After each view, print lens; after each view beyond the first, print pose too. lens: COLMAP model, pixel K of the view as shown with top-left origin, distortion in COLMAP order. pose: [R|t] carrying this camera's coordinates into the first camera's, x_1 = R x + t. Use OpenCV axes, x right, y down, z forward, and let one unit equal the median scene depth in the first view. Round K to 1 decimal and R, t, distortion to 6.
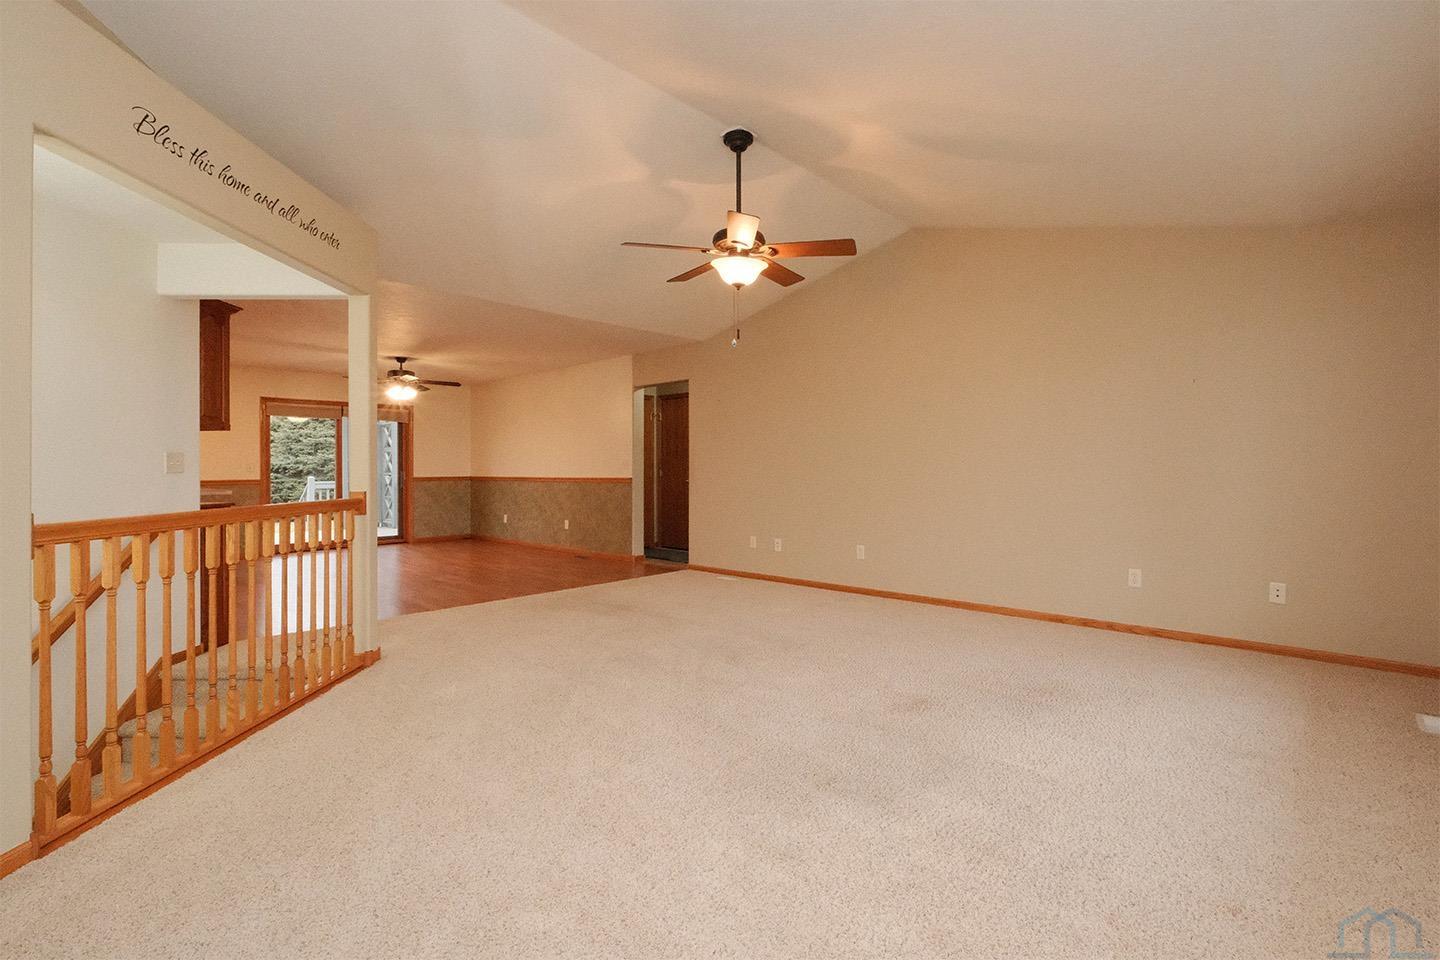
lens RADIAL K [[671.0, 0, 705.3], [0, 671.0, 471.8], [0, 0, 1]] dist [-0.001182, 0.000065]
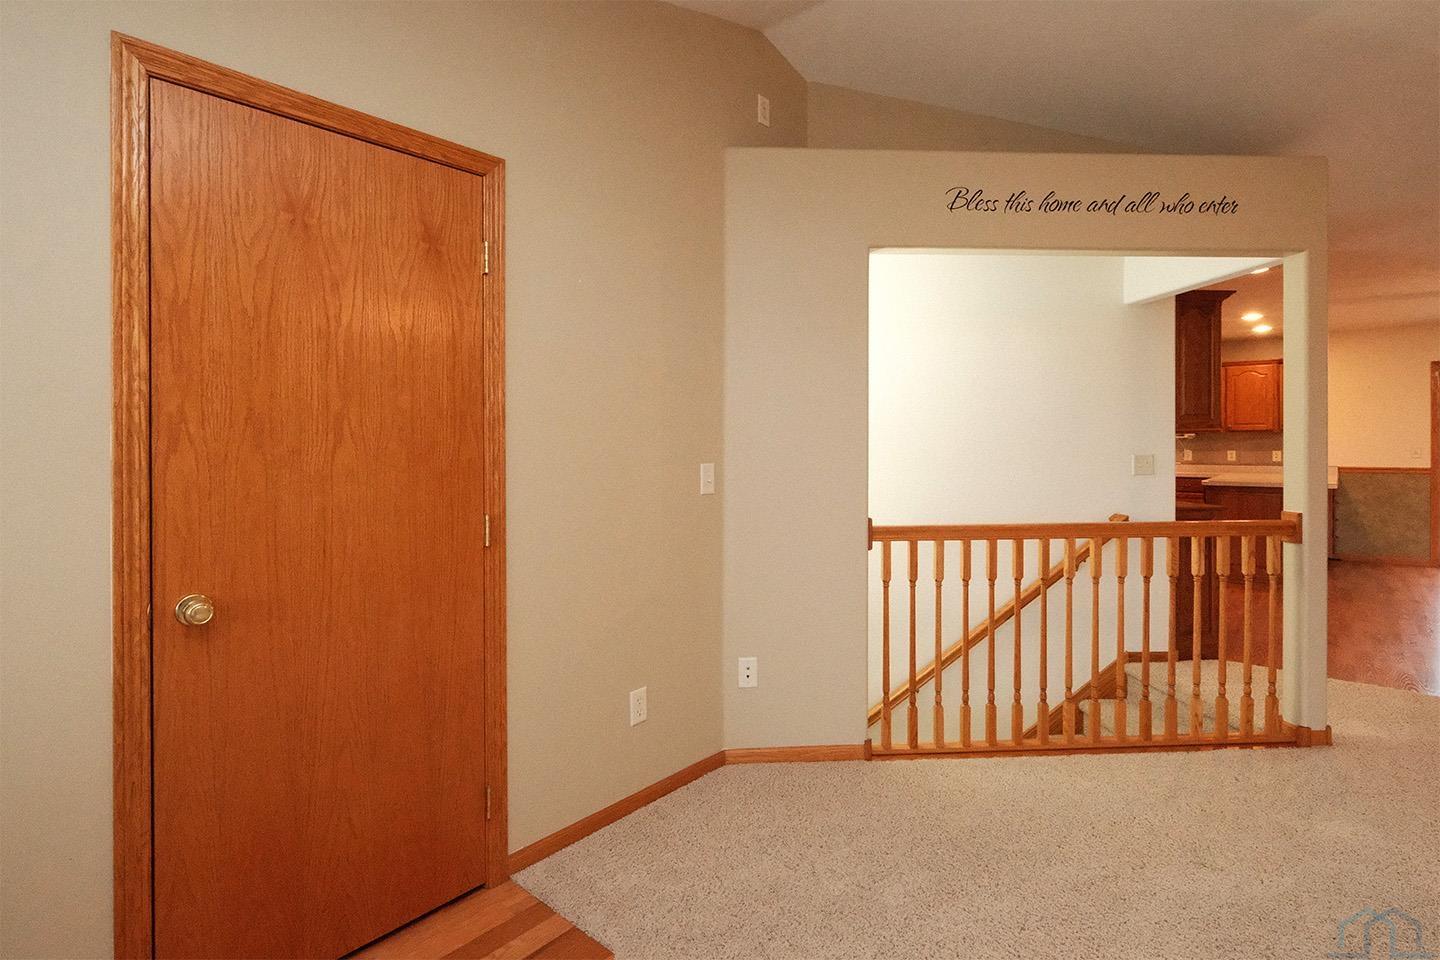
lens RADIAL K [[709.2, 0, 718.7], [0, 709.2, 446.4], [0, 0, 1]] dist [0.000222, 0.000045]
pose [[0.065114, 0.007317, -0.997851, 0.263766], [0.003557, 0.999965, 0.007565, -0.058095], [0.997871, -0.004042, 0.065086, 0.317975]]
